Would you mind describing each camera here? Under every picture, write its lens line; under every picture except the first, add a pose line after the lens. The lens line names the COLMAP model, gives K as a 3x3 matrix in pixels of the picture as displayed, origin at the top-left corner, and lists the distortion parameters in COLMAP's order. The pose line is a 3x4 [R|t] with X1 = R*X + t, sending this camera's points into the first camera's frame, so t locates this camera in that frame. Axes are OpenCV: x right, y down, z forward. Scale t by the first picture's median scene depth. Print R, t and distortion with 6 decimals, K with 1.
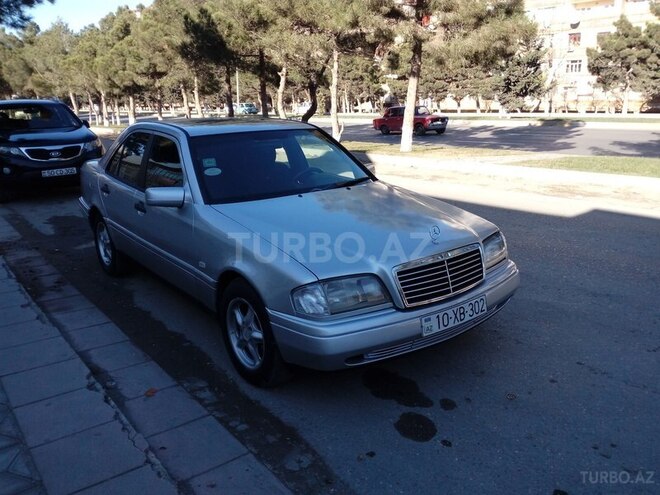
lens RADIAL K [[545.8, 0, 331.7], [0, 545.8, 247.6], [0, 0, 1]] dist [0.063390, -0.106572]
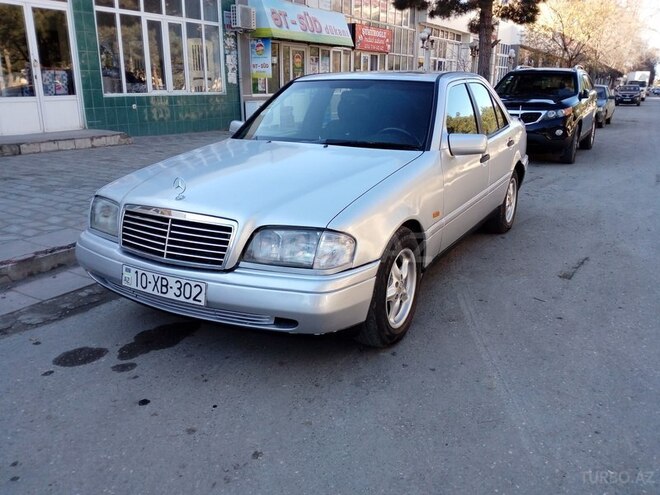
lens RADIAL K [[538.5, 0, 332.0], [0, 538.5, 254.3], [0, 0, 1]] dist [0.010114, -0.019430]
pose [[0.389612, 0.302994, -0.869711, 1.038549], [-0.261090, 0.941929, 0.211191, -0.164507], [0.883195, 0.144790, 0.446096, 0.857908]]
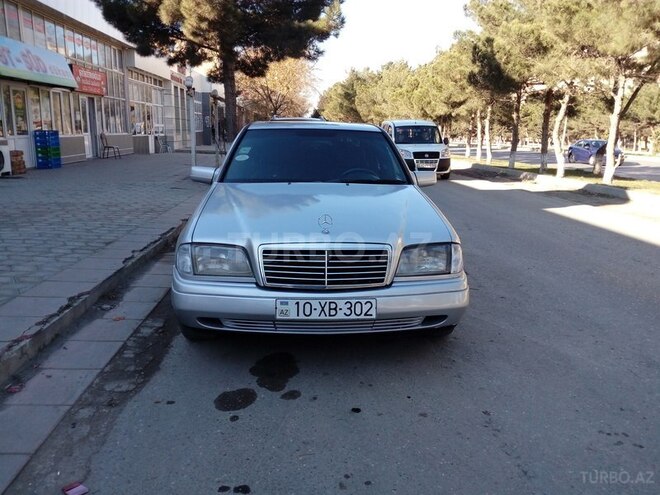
lens RADIAL K [[545.8, 0, 332.9], [0, 545.8, 242.0], [0, 0, 1]] dist [0.063390, -0.106572]
pose [[0.825119, 0.148952, -0.544969, 0.739910], [-0.186485, 0.982360, -0.013850, 0.019520], [0.533293, 0.113056, 0.838342, 0.195367]]
